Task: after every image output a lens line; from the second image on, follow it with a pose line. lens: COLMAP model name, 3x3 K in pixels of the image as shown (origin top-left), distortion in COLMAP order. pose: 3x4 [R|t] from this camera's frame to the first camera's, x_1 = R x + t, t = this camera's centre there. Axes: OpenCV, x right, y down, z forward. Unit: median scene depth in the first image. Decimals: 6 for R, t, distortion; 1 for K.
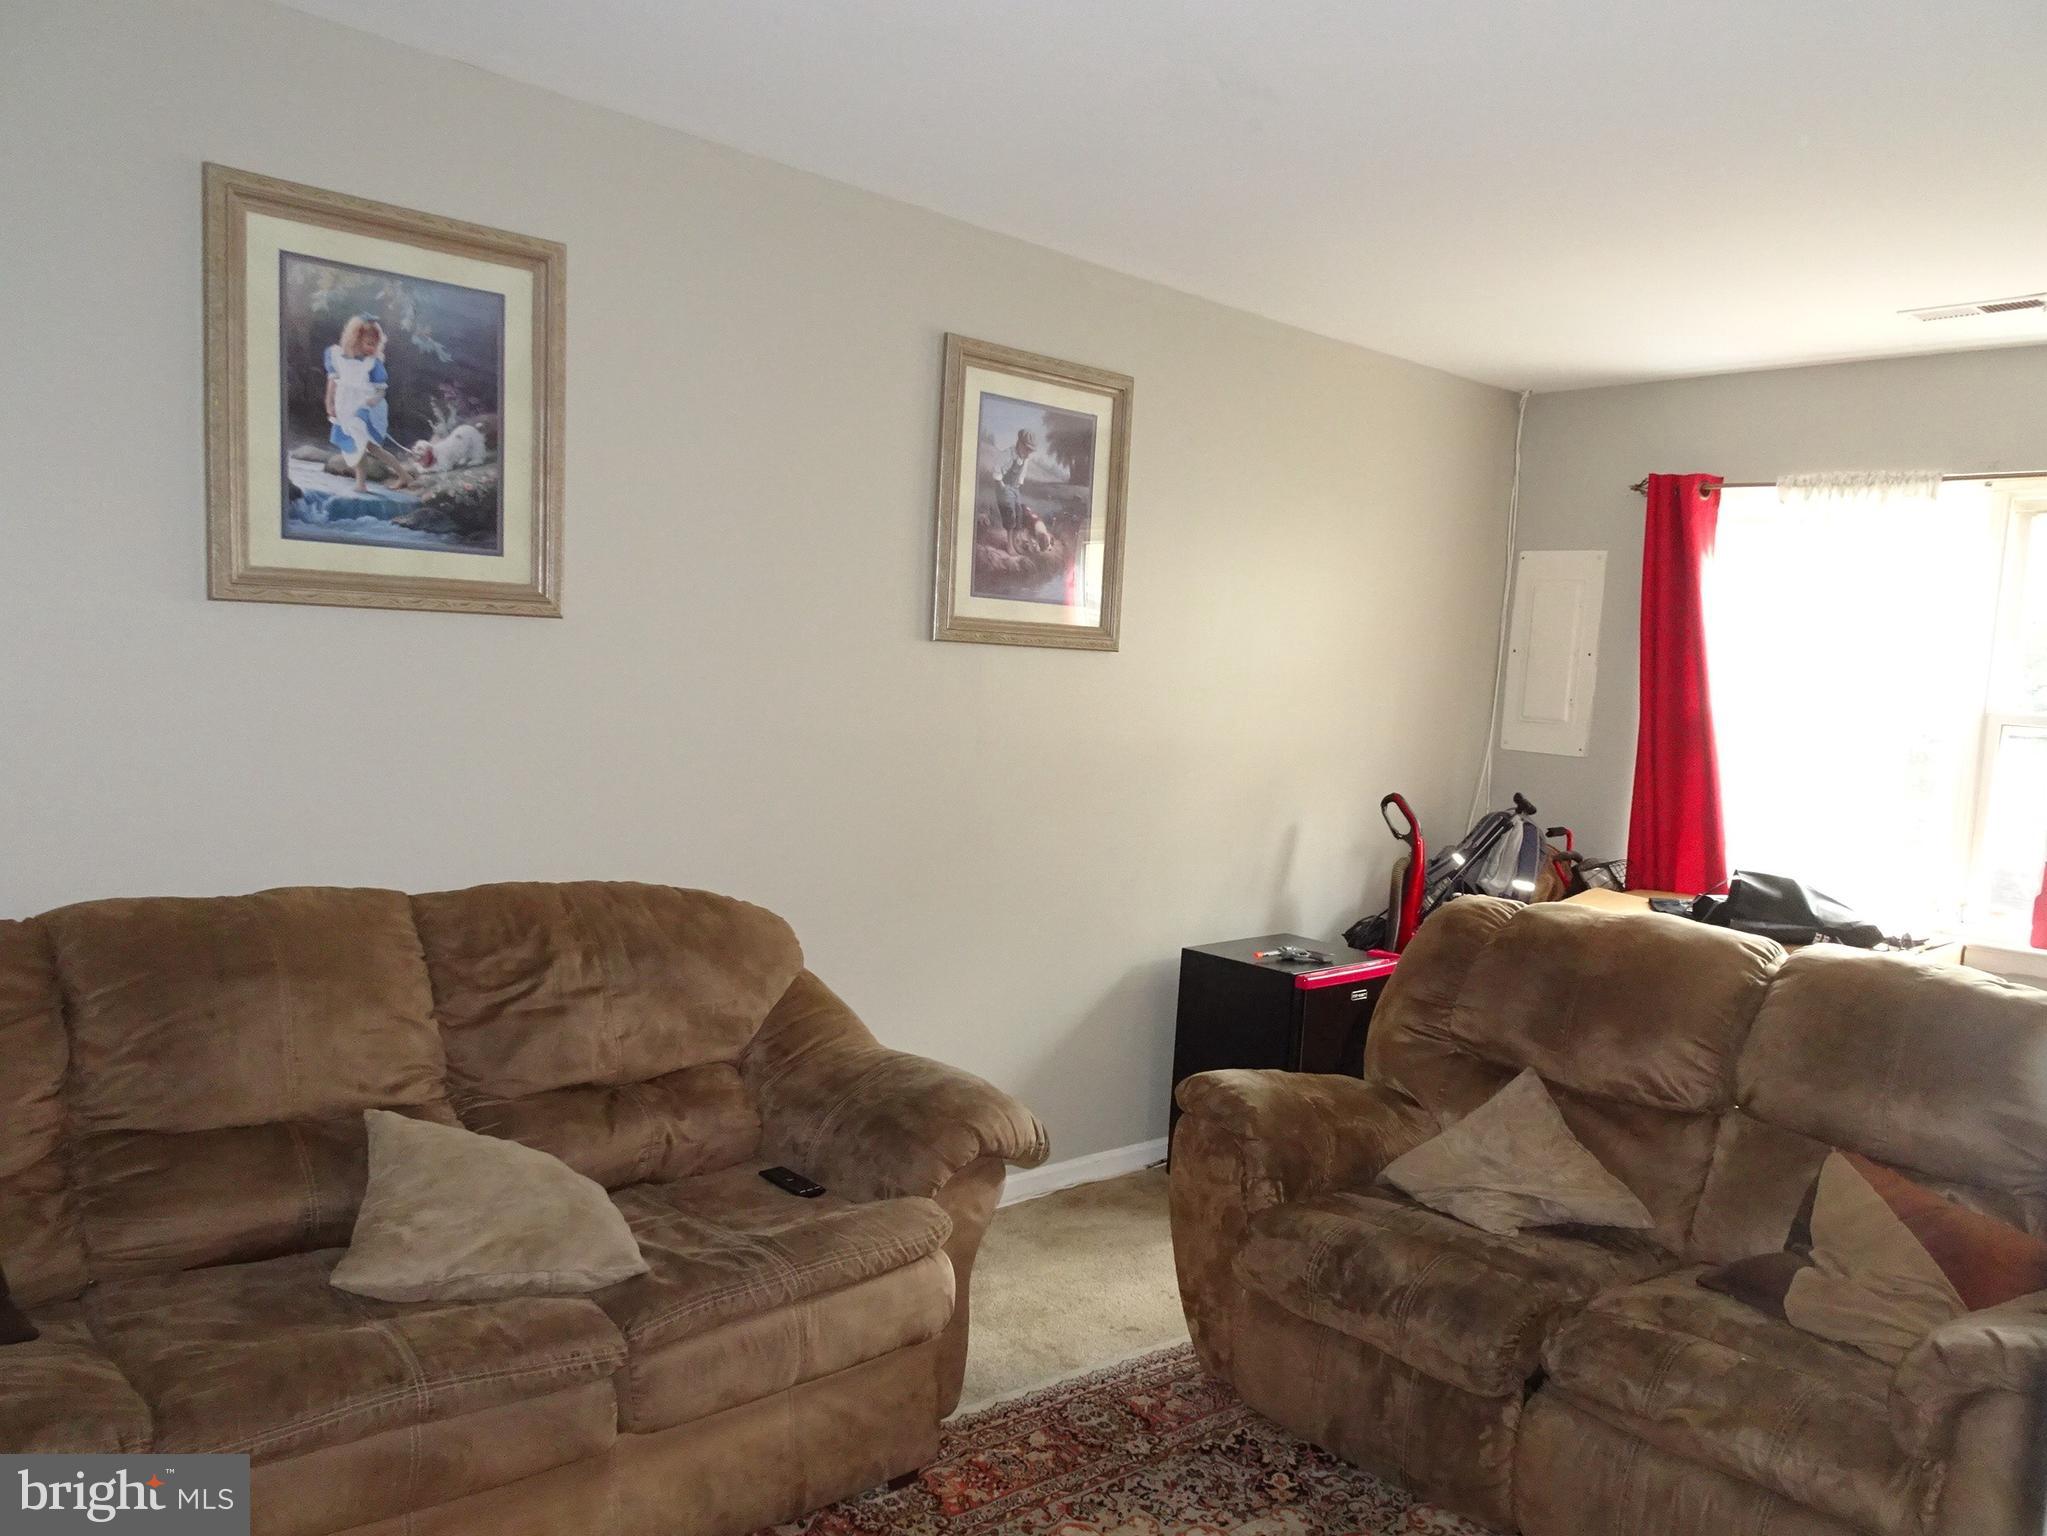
lens RADIAL K [[1449.0, 0, 1022.9], [0, 1449.0, 768.8], [0, 0, 1]] dist [-0.000029, 0.003329]
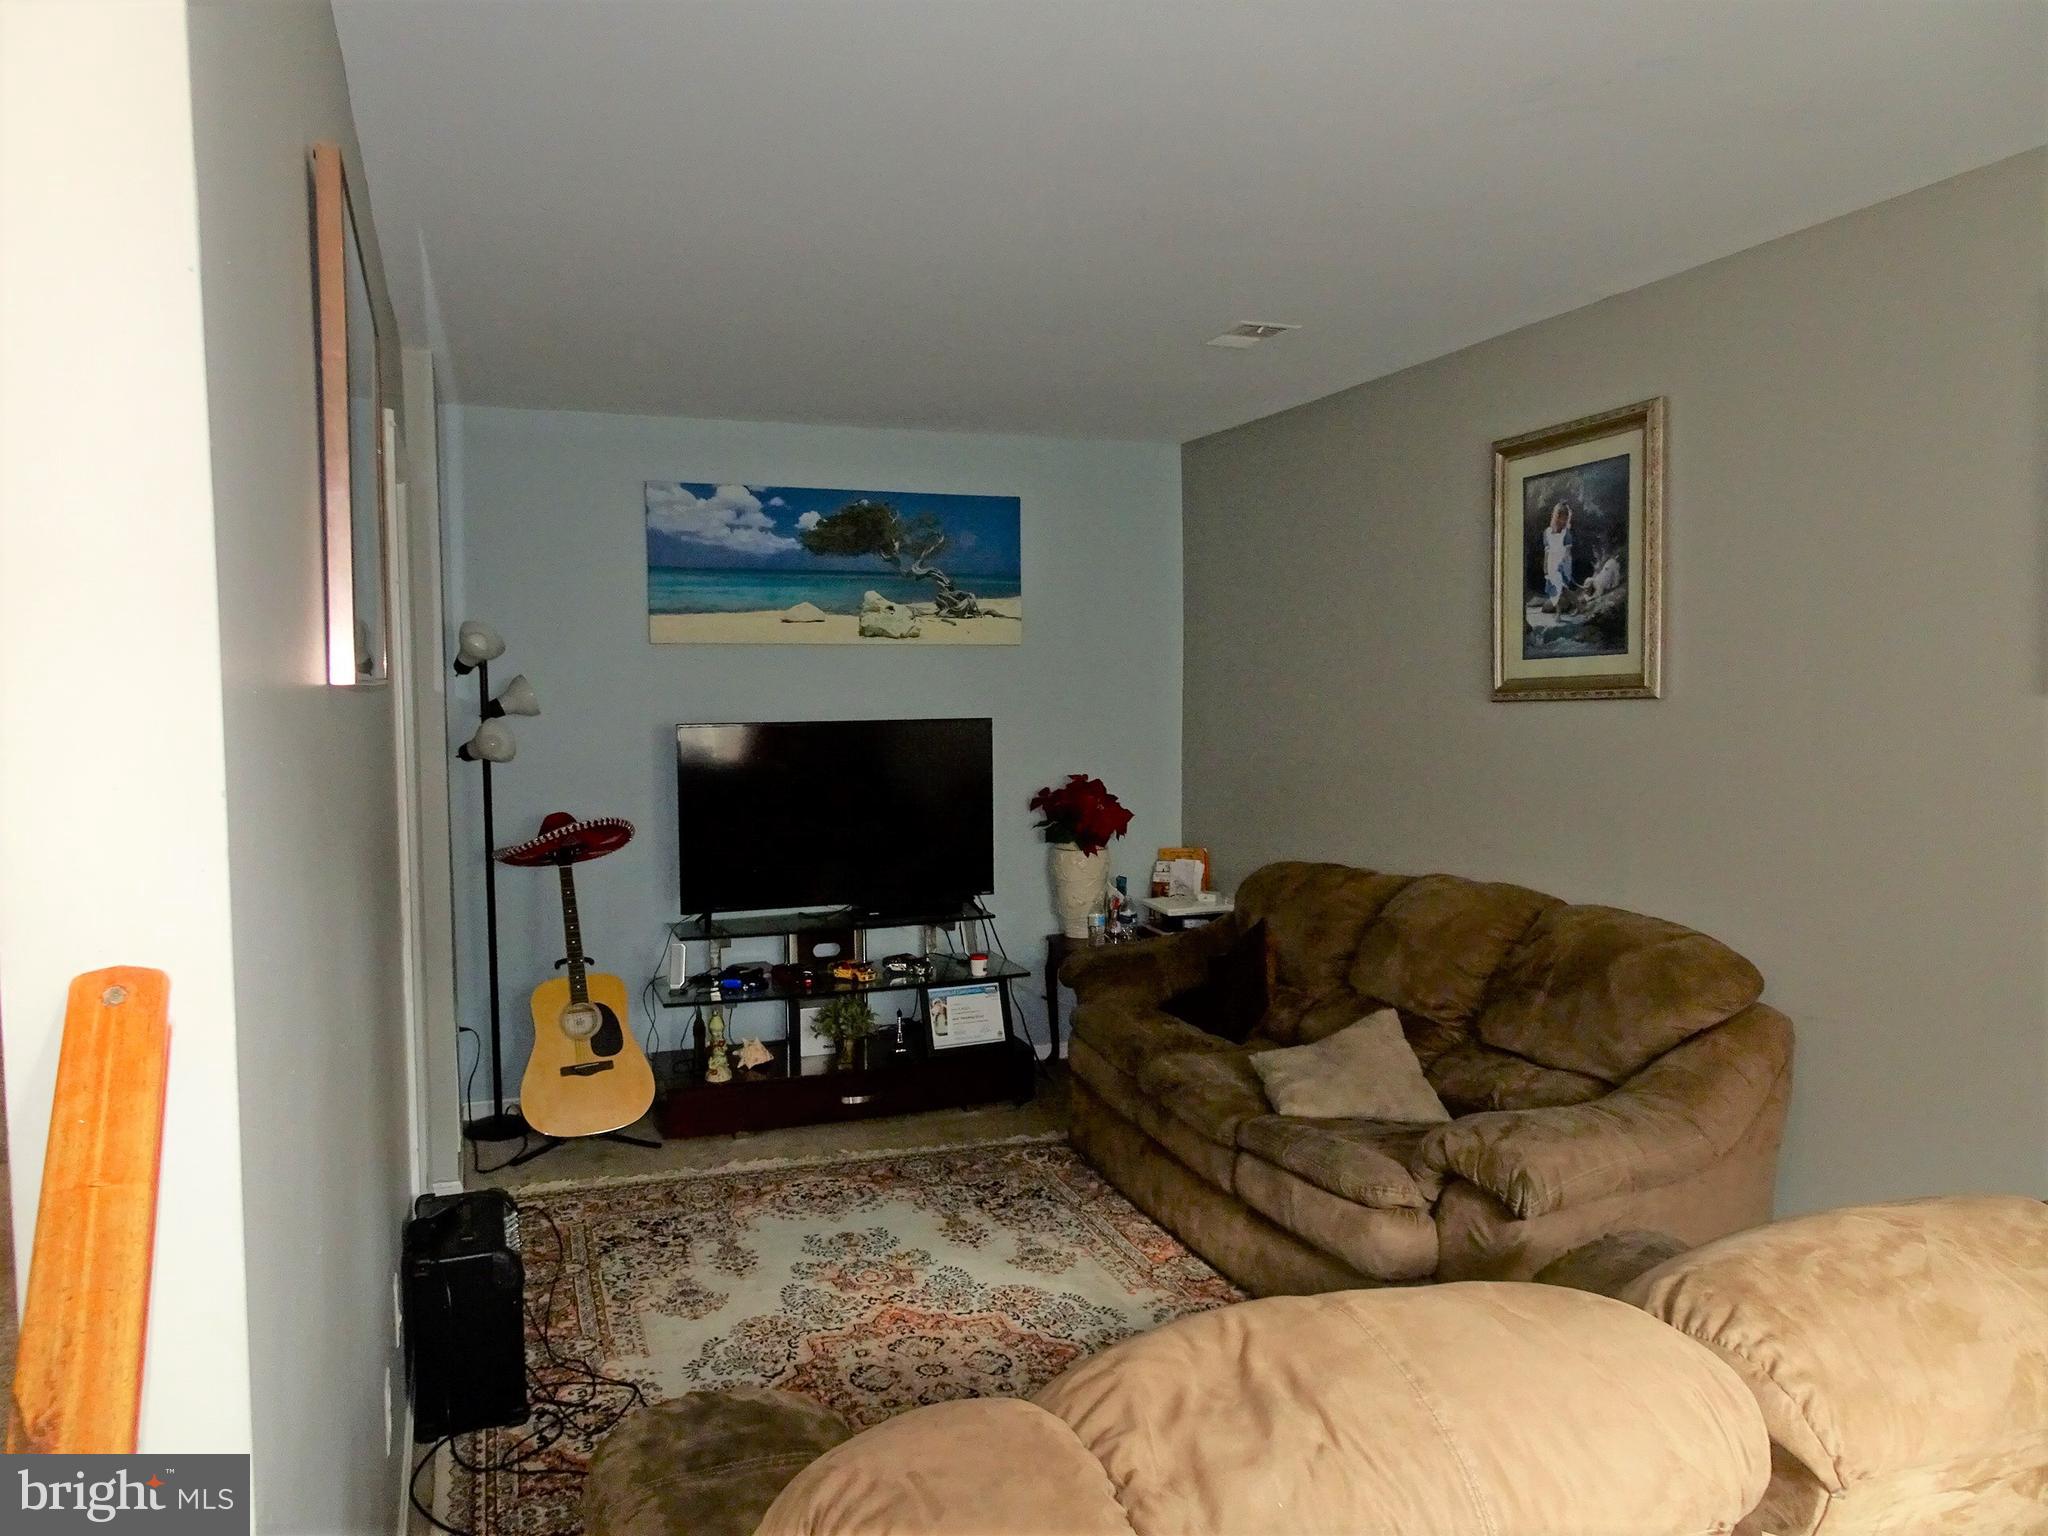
lens RADIAL K [[1449.7, 0, 1024.8], [0, 1449.7, 766.7], [0, 0, 1]] dist [-0.000029, 0.003329]
pose [[-0.334280, -0.013900, -0.942371, 1.082530], [-0.087285, 0.996050, 0.016270, -0.022649], [0.938423, 0.087694, -0.334173, 0.987047]]
